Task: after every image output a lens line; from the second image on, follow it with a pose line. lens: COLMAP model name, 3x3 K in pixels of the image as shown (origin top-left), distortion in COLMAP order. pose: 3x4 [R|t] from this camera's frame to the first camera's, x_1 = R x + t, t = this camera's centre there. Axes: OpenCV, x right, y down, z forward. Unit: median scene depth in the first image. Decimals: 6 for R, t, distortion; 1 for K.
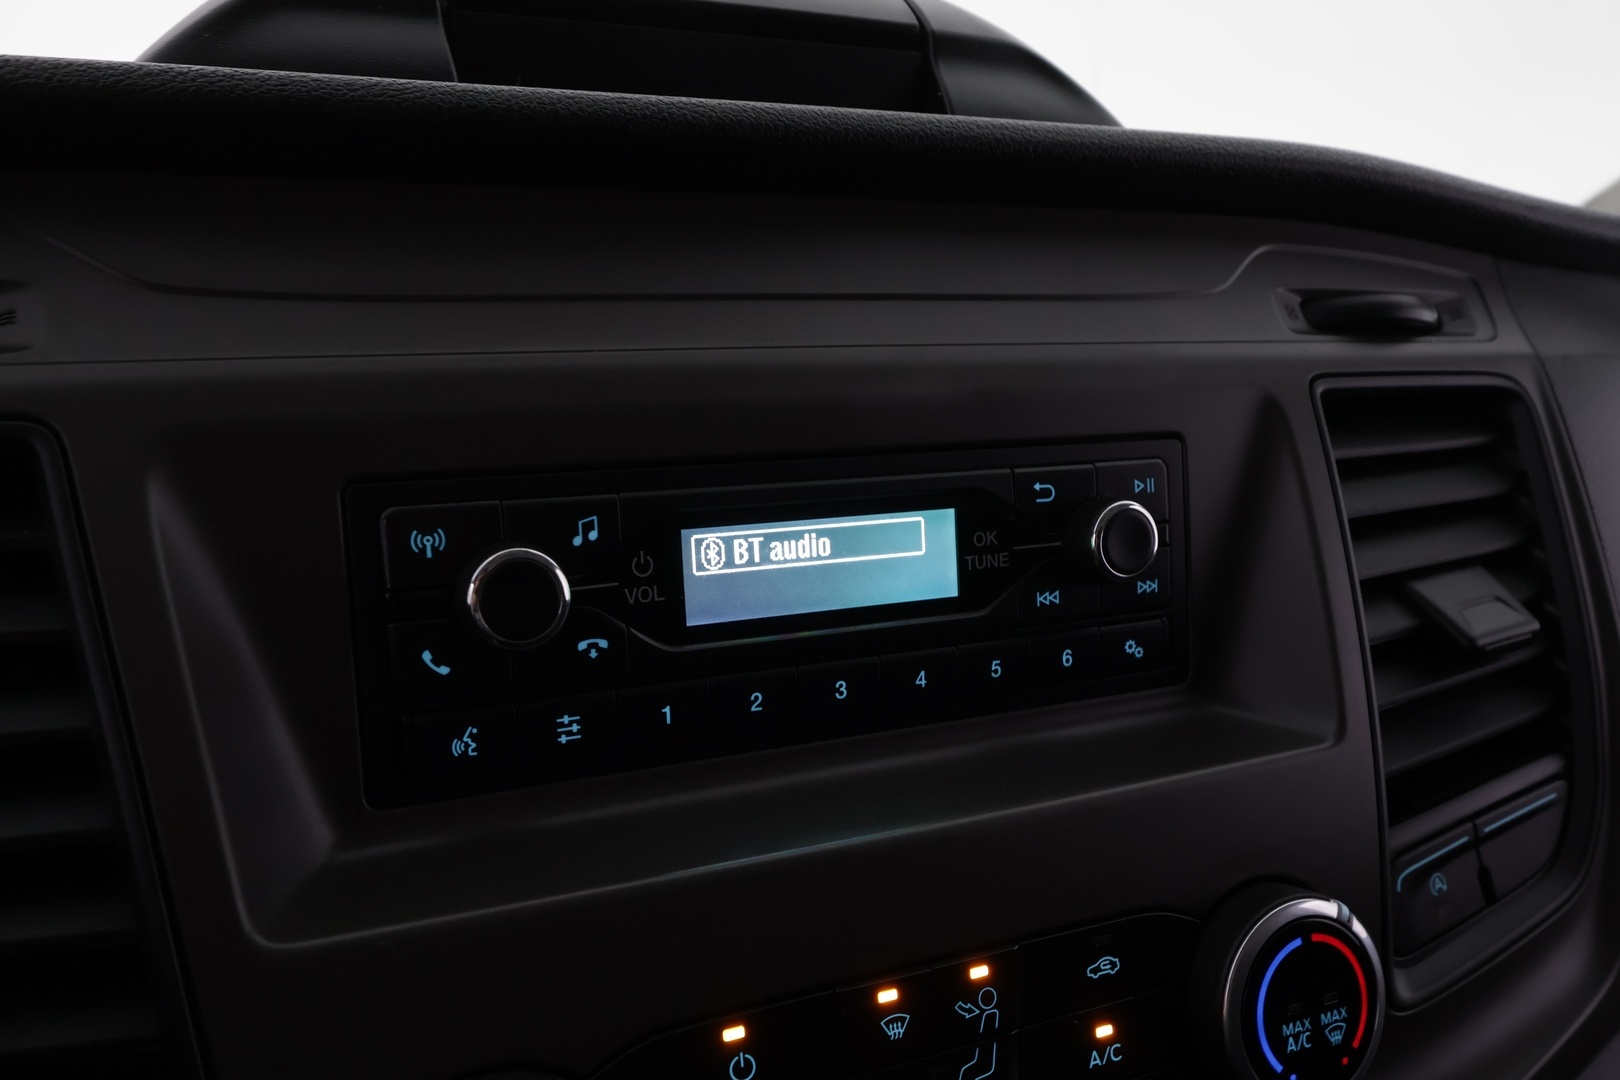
lens RADIAL K [[1284.7, 0, 820.9], [0, 1284.7, 552.9], [0, 0, 1]] dist [0.003743, 0.007953]
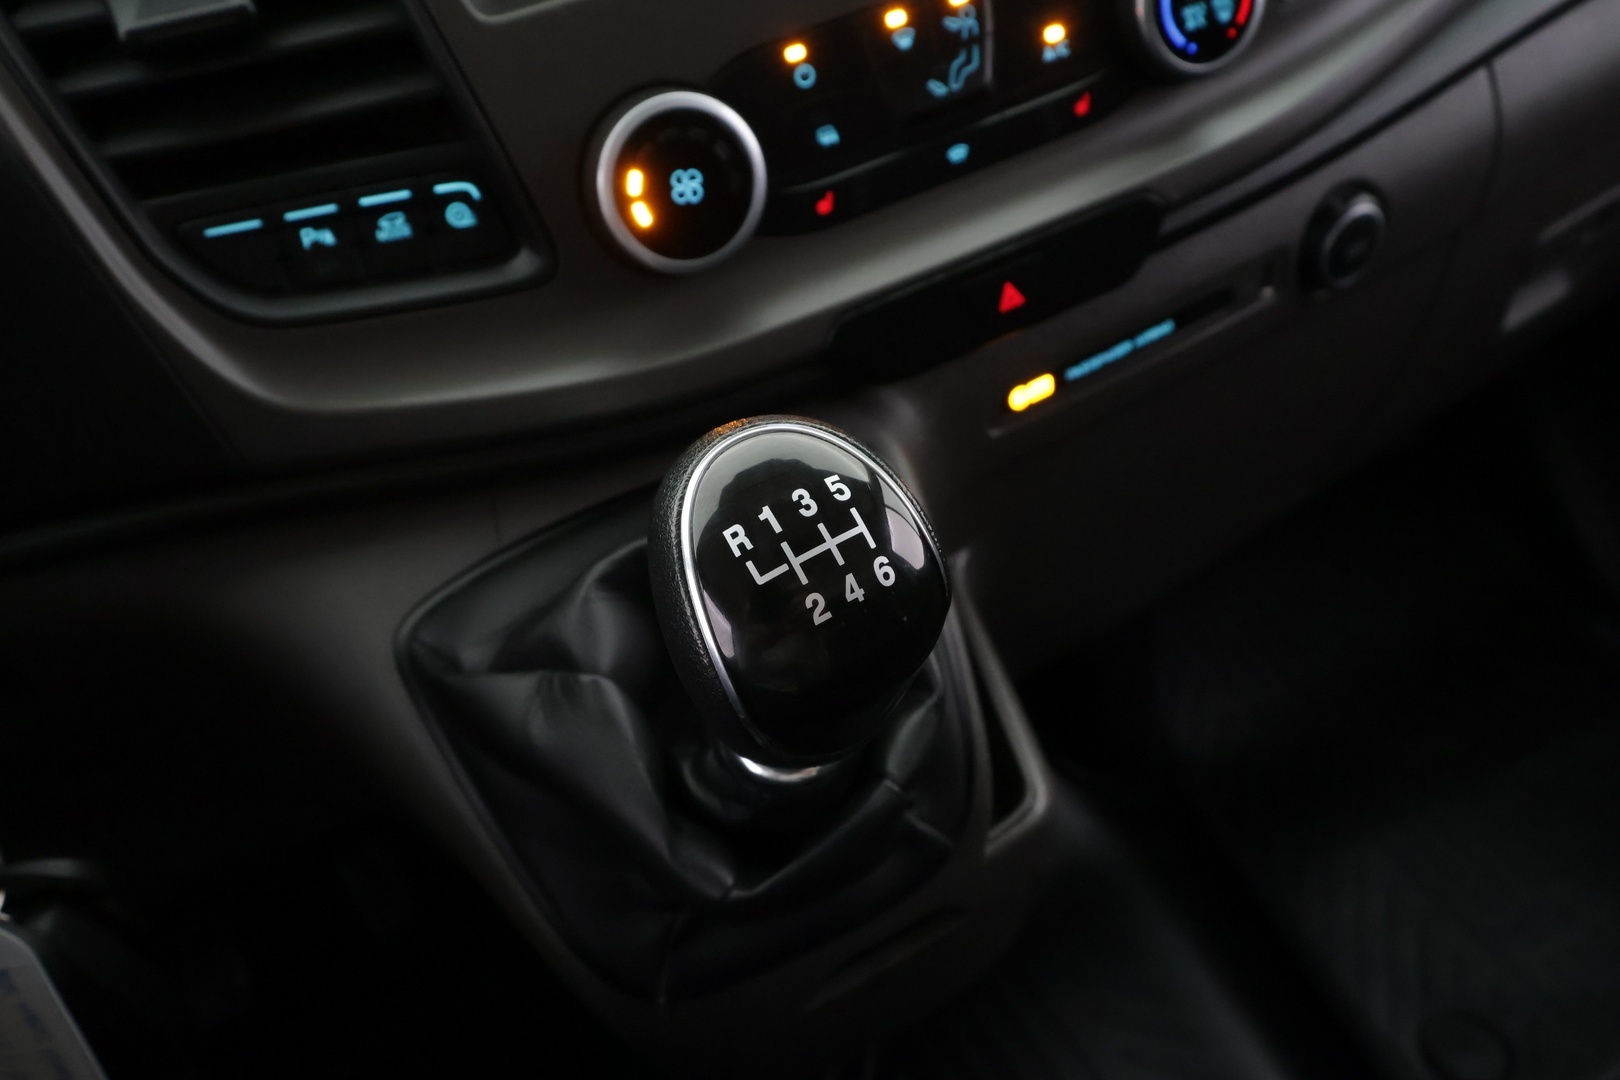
lens RADIAL K [[1284.7, 0, 811.5], [0, 1284.7, 532.8], [0, 0, 1]] dist [0.003743, 0.007953]
pose [[0.985706, -0.146965, -0.082371, -0.006387], [0.168460, 0.866265, 0.470325, 0.132955], [0.002234, -0.477479, 0.878641, -0.485588]]
